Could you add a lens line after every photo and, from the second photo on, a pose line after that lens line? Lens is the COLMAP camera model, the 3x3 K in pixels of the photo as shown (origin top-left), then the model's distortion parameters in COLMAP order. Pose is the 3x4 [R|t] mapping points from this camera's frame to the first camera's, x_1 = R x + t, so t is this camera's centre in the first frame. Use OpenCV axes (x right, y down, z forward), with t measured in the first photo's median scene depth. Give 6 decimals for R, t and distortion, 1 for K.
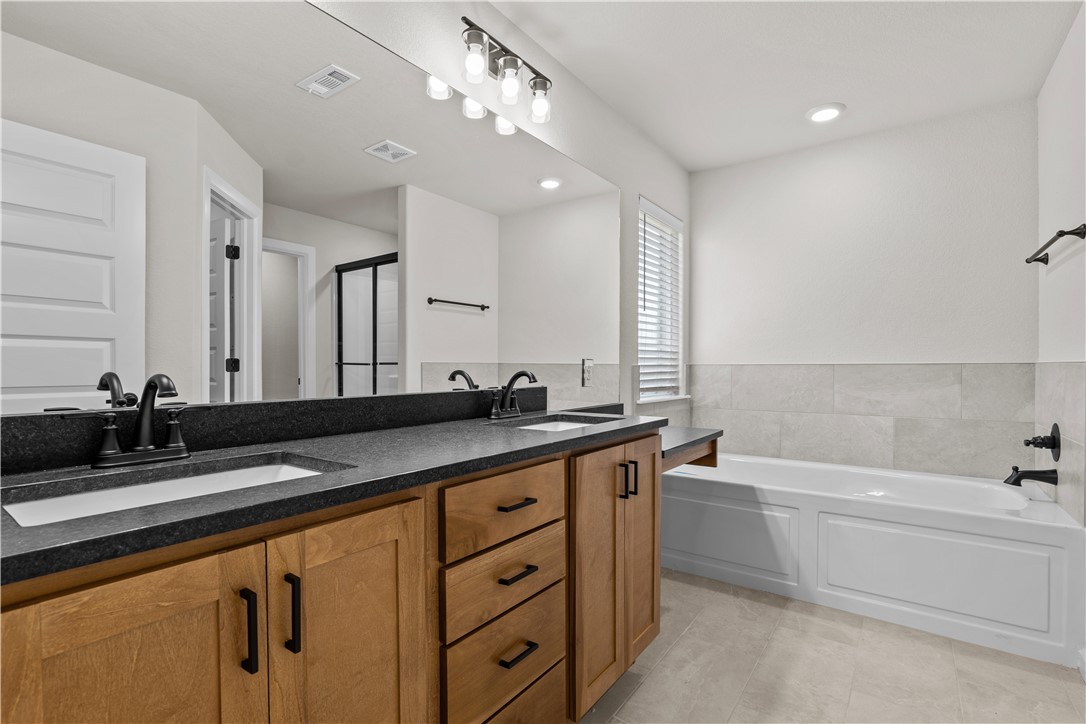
lens RADIAL K [[504.4, 0, 540.0], [0, 504.4, 369.2], [0, 0, 1]] dist [-0.019582, 0.003226]
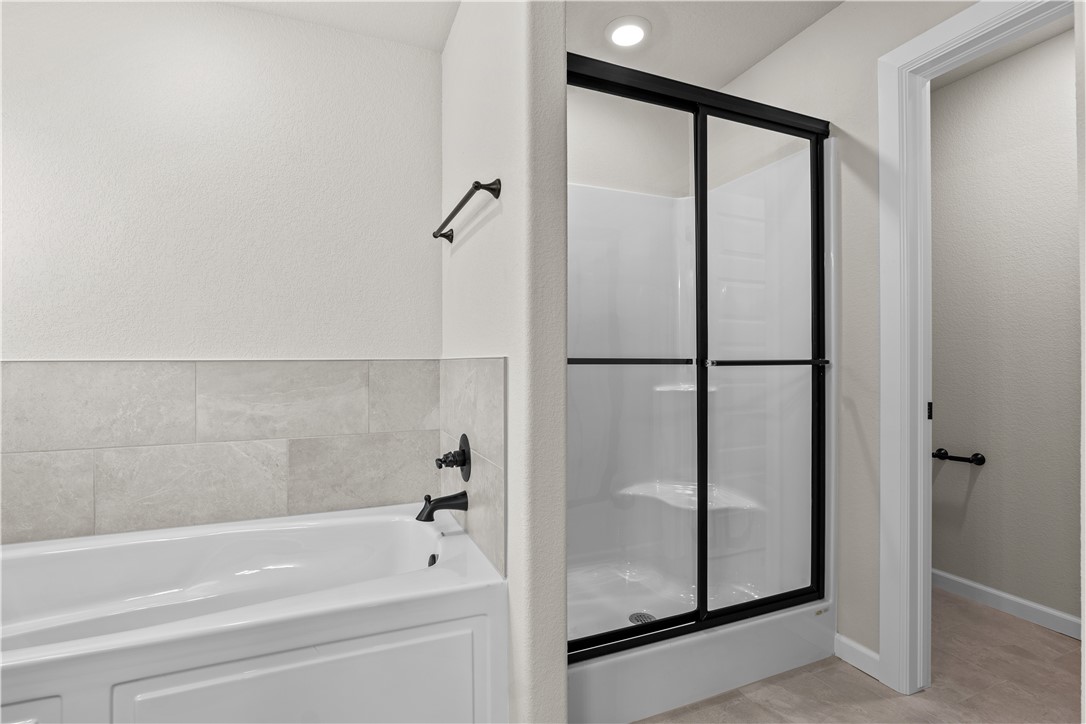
lens RADIAL K [[504.4, 0, 541.4], [0, 504.4, 363.2], [0, 0, 1]] dist [-0.019582, 0.003226]
pose [[0.515467, -0.001747, 0.856908, 0.338476], [0.006751, 0.999975, -0.002022, -0.003332], [-0.856883, 0.006827, 0.515466, 0.395122]]
